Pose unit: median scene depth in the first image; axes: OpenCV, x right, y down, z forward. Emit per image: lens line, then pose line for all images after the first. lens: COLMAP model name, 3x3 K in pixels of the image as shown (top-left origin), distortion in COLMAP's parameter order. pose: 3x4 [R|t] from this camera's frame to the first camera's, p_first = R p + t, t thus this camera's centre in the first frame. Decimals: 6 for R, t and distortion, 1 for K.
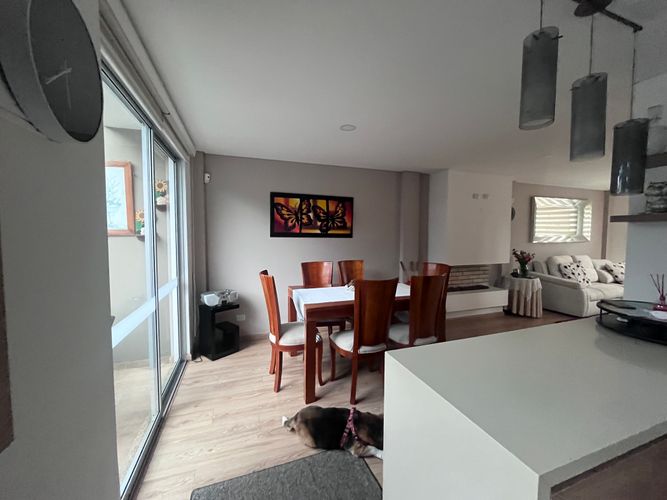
lens RADIAL K [[266.5, 0, 336.1], [0, 266.5, 249.3], [0, 0, 1]] dist [-0.012215, -0.000152]
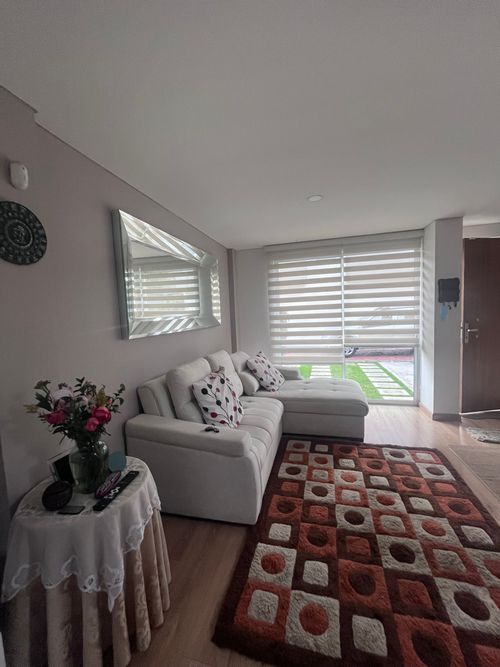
lens RADIAL K [[266.5, 0, 252.8], [0, 266.5, 333.8], [0, 0, 1]] dist [-0.012215, -0.000152]
pose [[0.551381, -0.082247, 0.830189, 0.539408], [0.088603, 0.995273, 0.039755, -0.032513], [-0.829535, 0.051637, 0.556062, 0.660940]]
